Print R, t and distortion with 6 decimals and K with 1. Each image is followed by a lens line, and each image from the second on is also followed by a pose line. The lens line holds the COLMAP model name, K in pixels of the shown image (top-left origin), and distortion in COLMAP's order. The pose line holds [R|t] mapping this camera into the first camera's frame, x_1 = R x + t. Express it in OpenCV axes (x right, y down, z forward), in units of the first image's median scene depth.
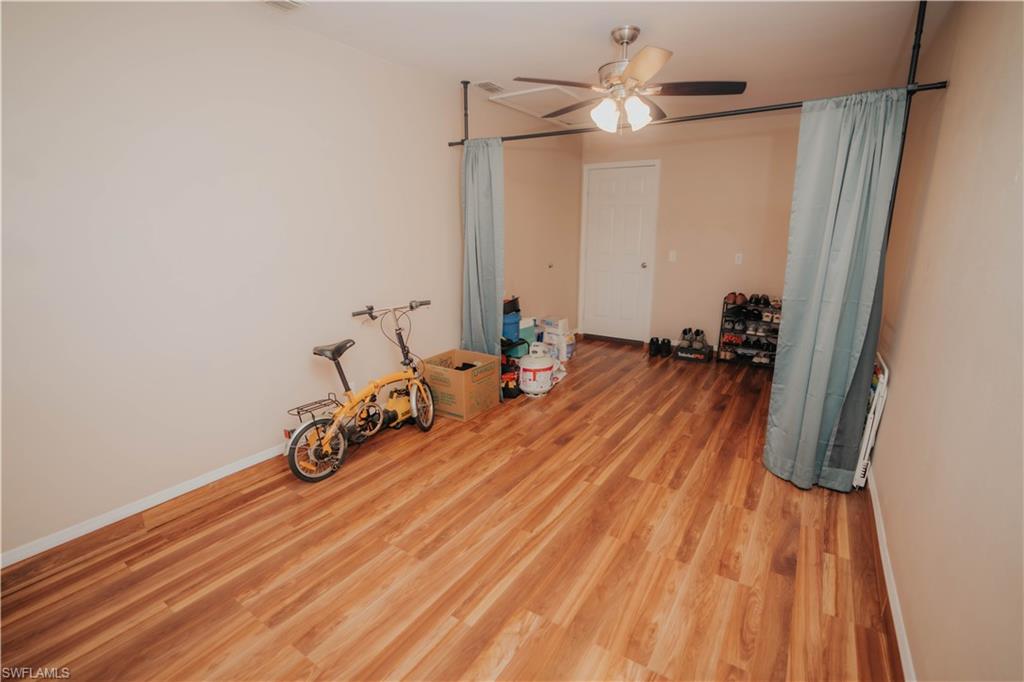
lens RADIAL K [[474.7, 0, 512.0], [0, 474.7, 341.0], [0, 0, 1]] dist [-0.057548, 0.019203]
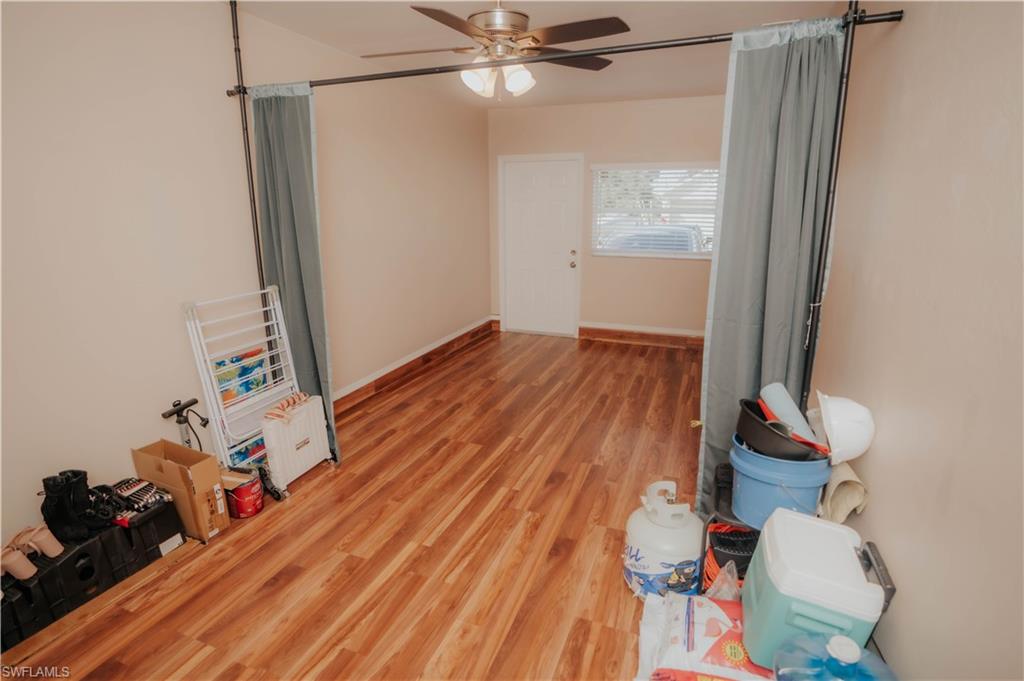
lens RADIAL K [[505.1, 0, 512.0], [0, 505.1, 340.5], [0, 0, 1]] dist [-0.044286, 0.000067]
pose [[-0.978265, 0.056981, -0.199374, 0.399664], [-0.044104, 0.882324, 0.468571, -0.466779], [0.202612, 0.467180, -0.860634, 1.897221]]
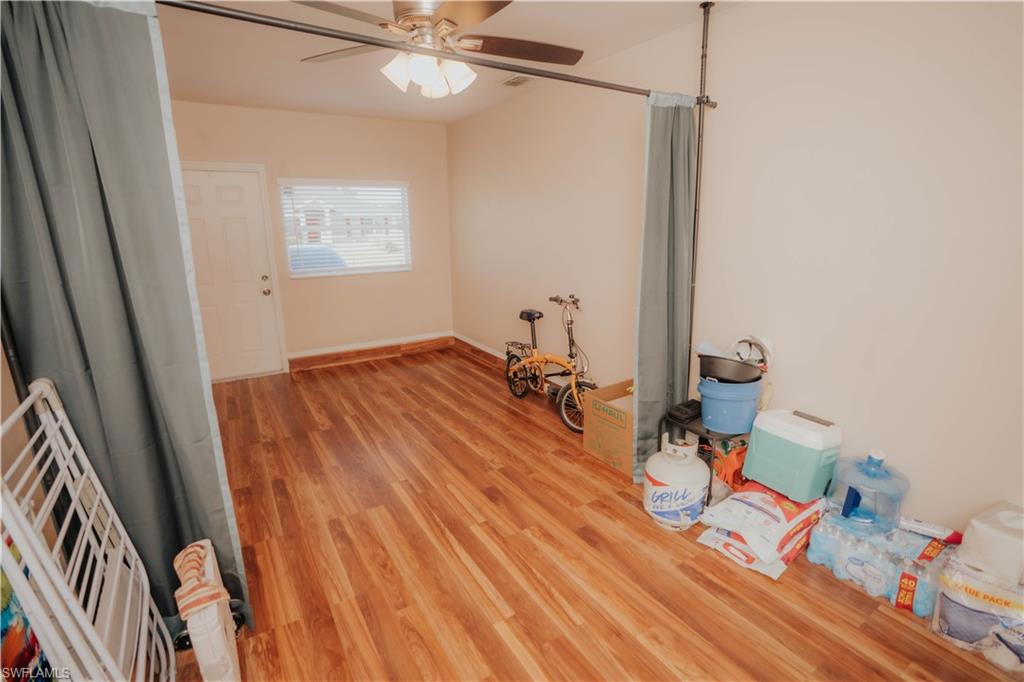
lens RADIAL K [[474.7, 0, 512.0], [0, 474.7, 341.0], [0, 0, 1]] dist [-0.057548, 0.019203]
pose [[-0.419903, 0.222642, -0.879836, 0.869967], [-0.202706, 0.921946, 0.330039, -0.352059], [0.884642, 0.316932, -0.341997, 1.432654]]
